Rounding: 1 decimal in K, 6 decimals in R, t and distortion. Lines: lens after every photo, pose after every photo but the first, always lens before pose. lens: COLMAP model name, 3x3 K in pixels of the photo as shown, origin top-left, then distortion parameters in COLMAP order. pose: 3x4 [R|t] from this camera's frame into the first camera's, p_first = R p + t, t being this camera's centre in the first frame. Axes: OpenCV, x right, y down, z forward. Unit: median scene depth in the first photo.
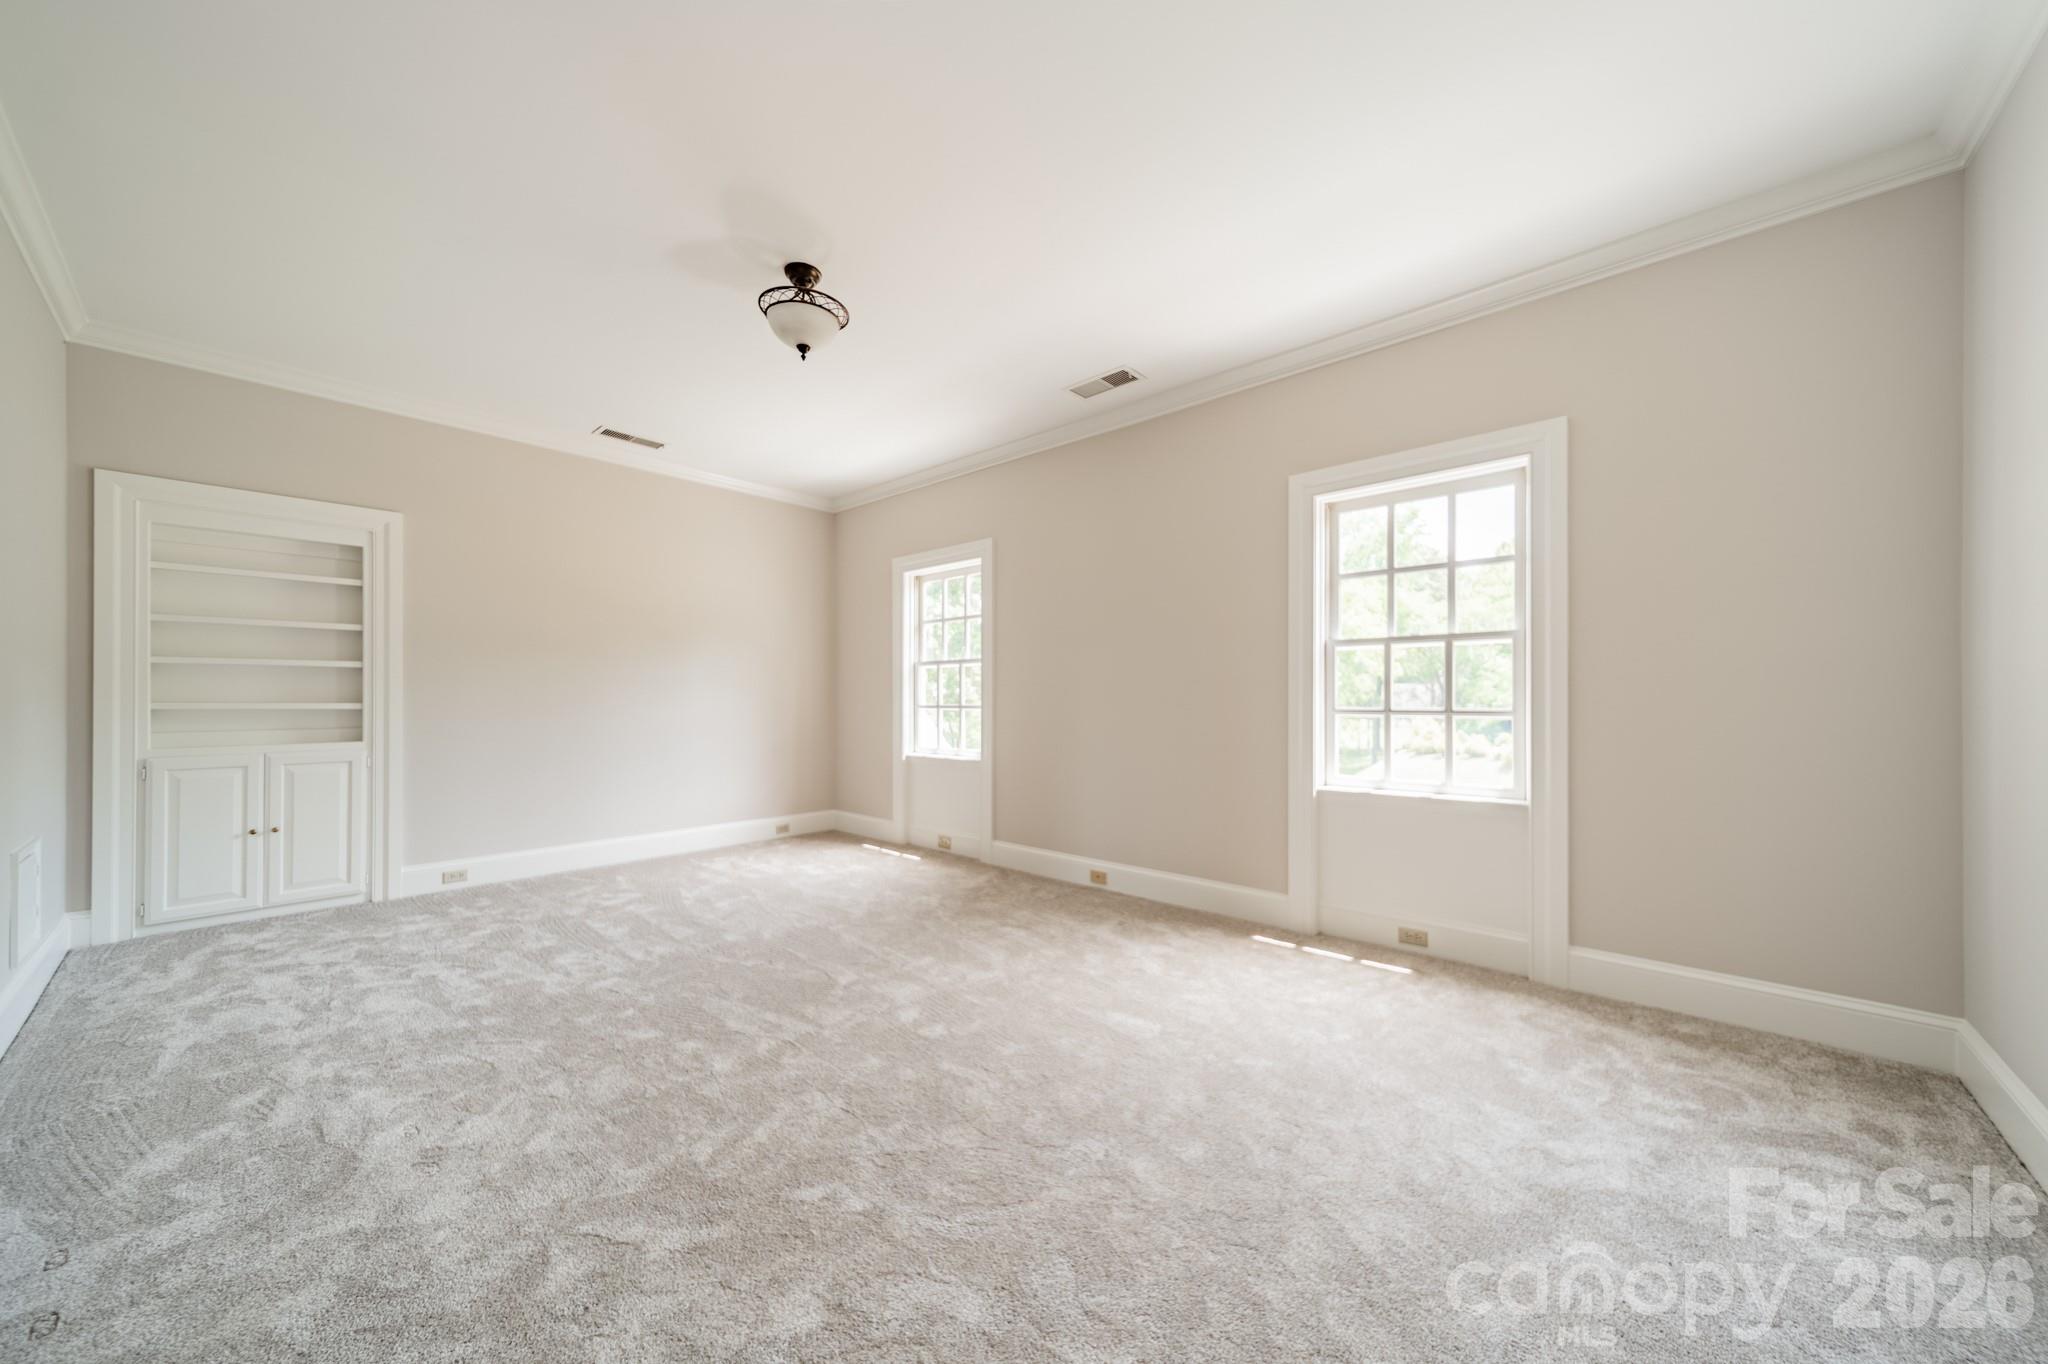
lens RADIAL K [[712.1, 0, 1013.8], [0, 712.1, 698.3], [0, 0, 1]] dist [0.010271, -0.000335]
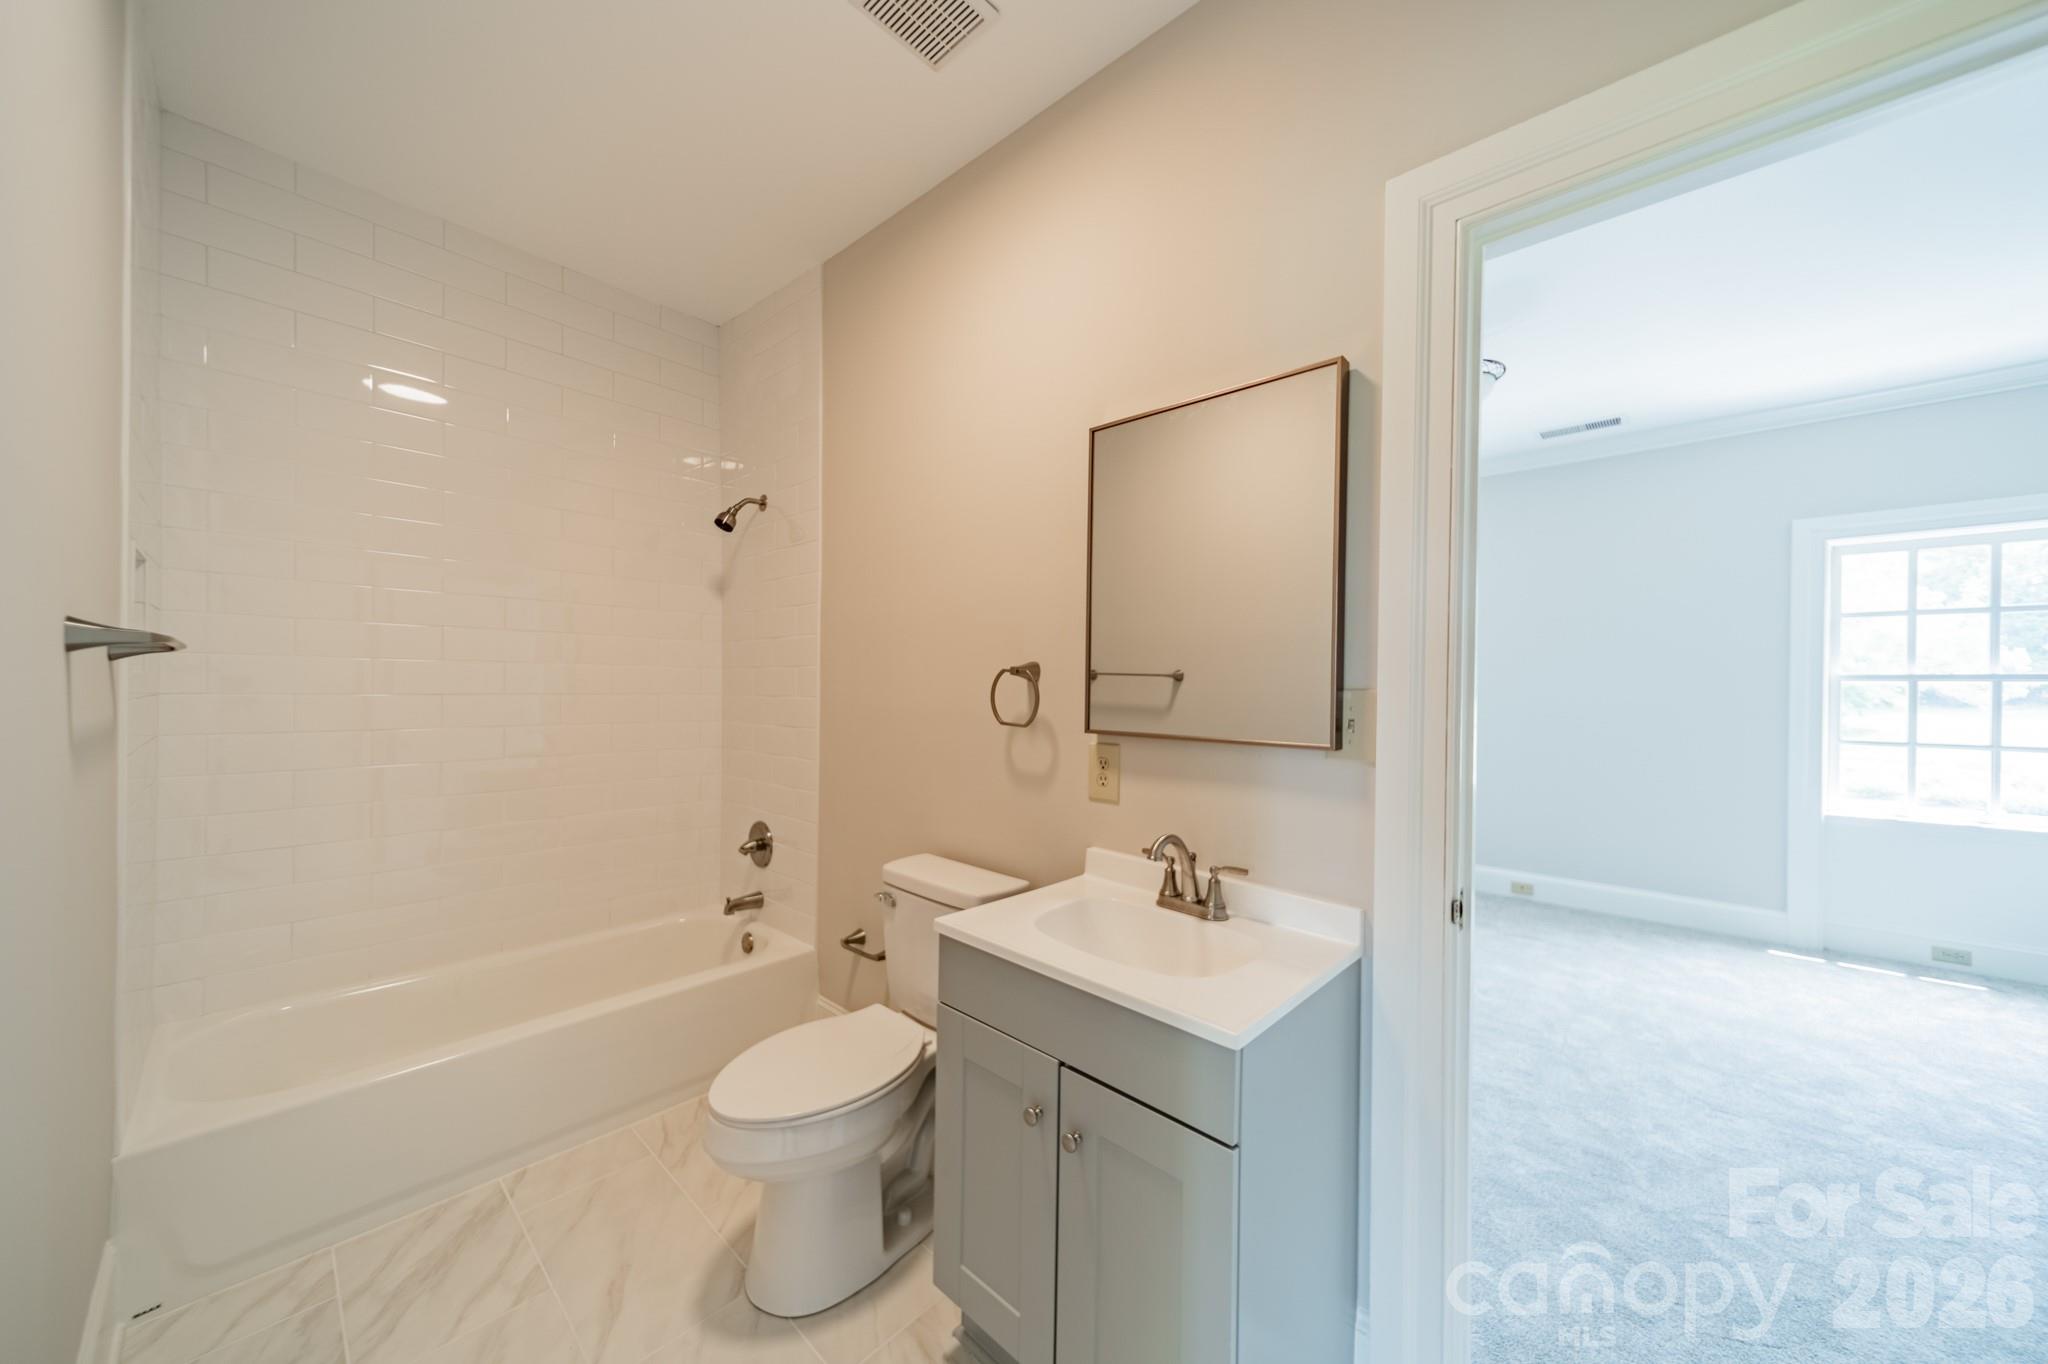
lens RADIAL K [[712.1, 0, 1021.8], [0, 712.1, 689.7], [0, 0, 1]] dist [0.010271, -0.000335]
pose [[0.999947, 0.008861, -0.005273, -0.795405], [-0.008827, 0.999940, 0.006434, -0.057548], [0.005329, -0.006387, 0.999965, -0.089533]]
